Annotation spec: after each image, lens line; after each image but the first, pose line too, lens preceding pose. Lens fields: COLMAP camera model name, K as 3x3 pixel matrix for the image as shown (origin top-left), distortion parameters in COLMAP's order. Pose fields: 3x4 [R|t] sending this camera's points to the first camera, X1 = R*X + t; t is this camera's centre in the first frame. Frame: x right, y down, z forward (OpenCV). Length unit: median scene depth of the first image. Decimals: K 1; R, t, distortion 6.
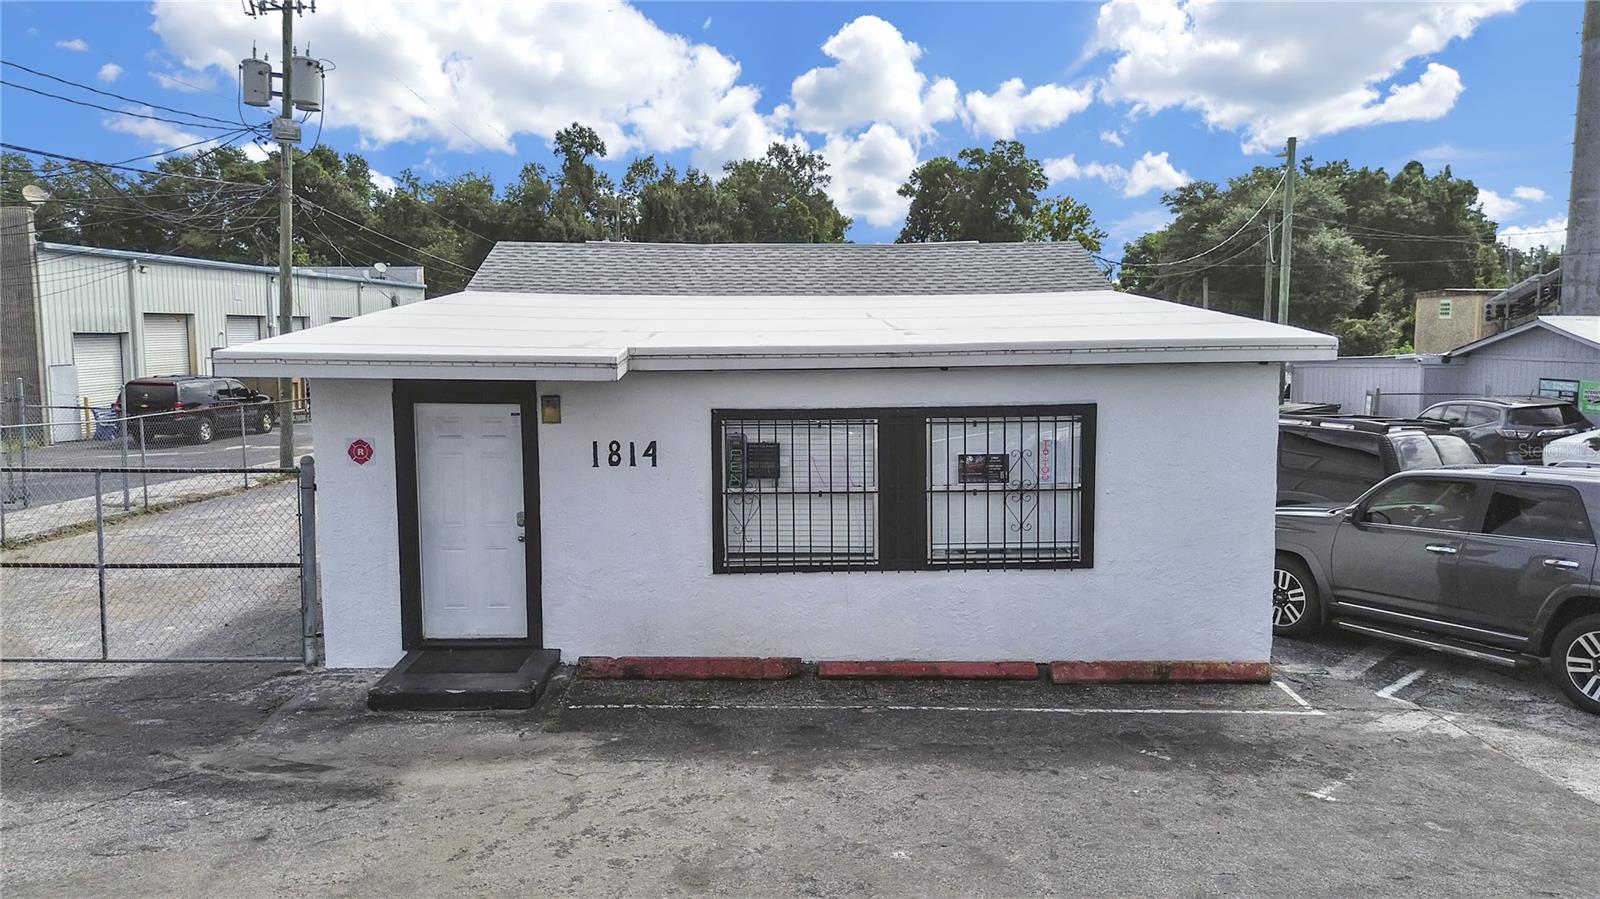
lens RADIAL K [[1131.2, 0, 799.5], [0, 1131.2, 453.4], [0, 0, 1]] dist [0.069288, -0.071031]
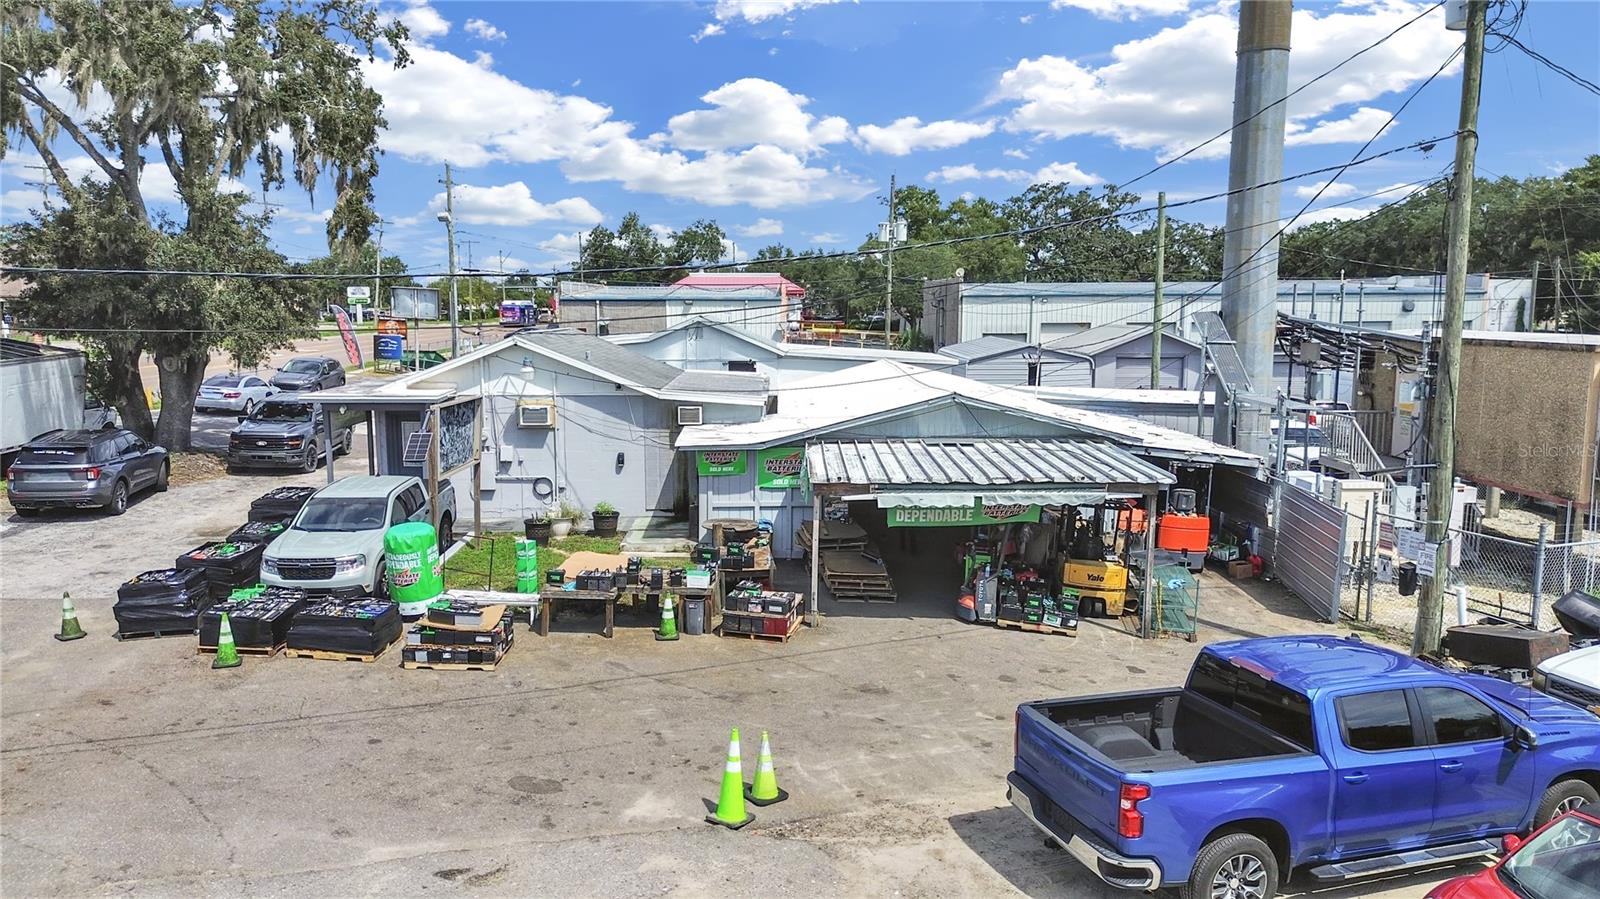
lens RADIAL K [[1131.2, 0, 800.1], [0, 1131.2, 453.8], [0, 0, 1]] dist [0.069288, -0.071031]
pose [[0.021796, 0.135650, -0.990517, 5.133427], [-0.110372, 0.985023, 0.132468, -0.436836], [0.993651, 0.106438, 0.036441, 2.096743]]
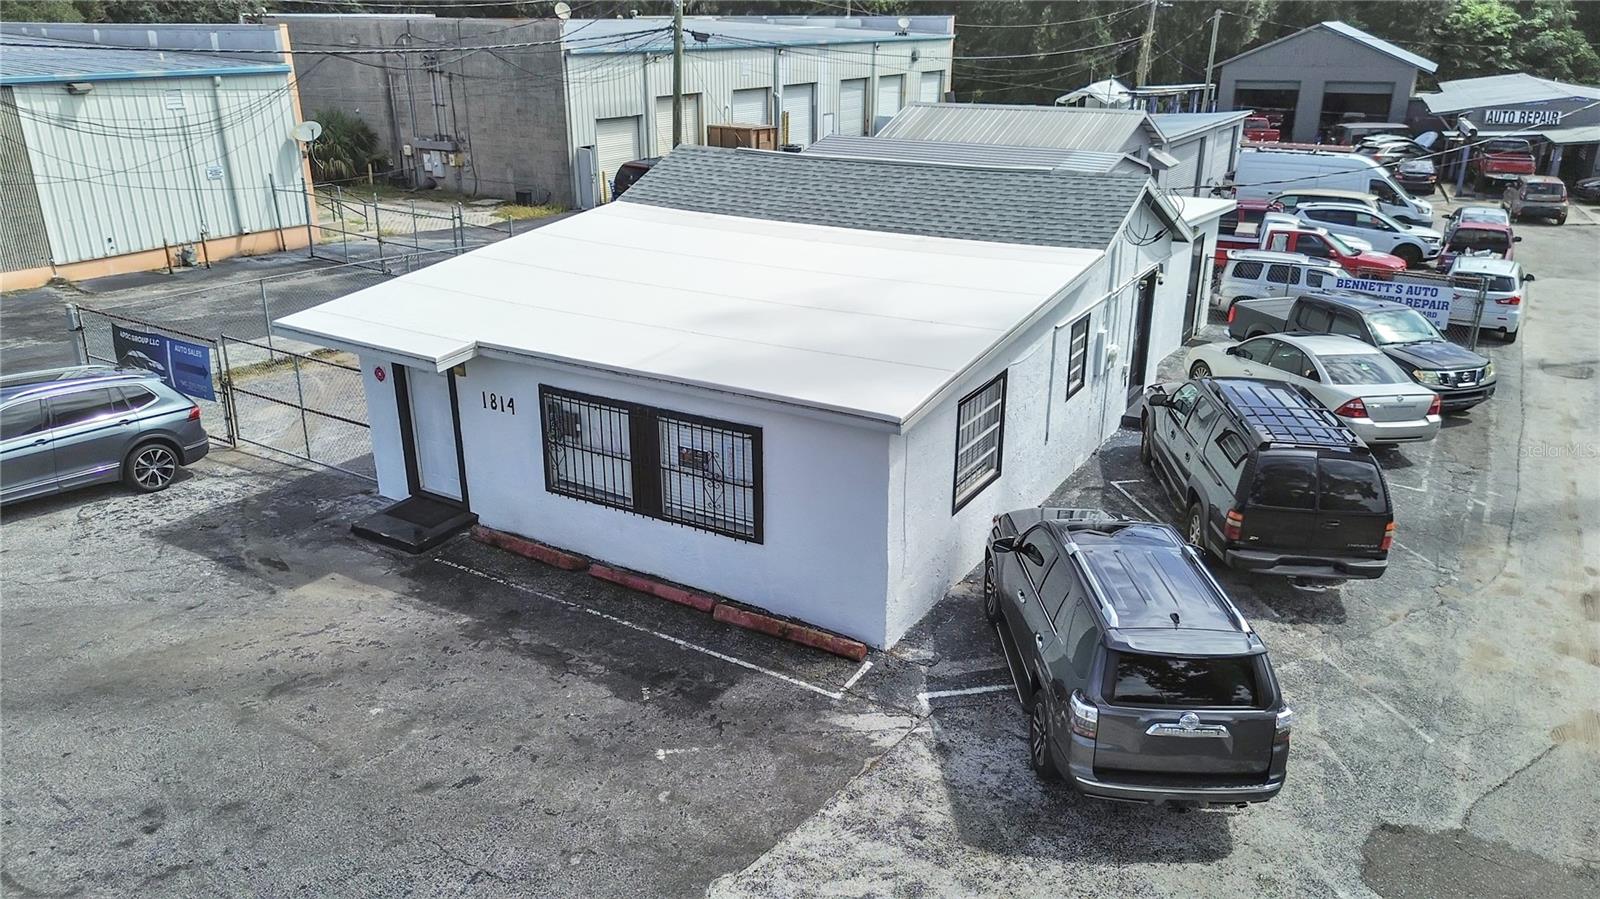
lens RADIAL K [[1131.2, 0, 800.4], [0, 1131.2, 457.6], [0, 0, 1]] dist [0.069288, -0.071031]
pose [[0.846988, 0.195274, -0.494449, 0.937147], [-0.060845, 0.959589, 0.274747, -0.366098], [0.528119, -0.202623, 0.824642, -0.044443]]
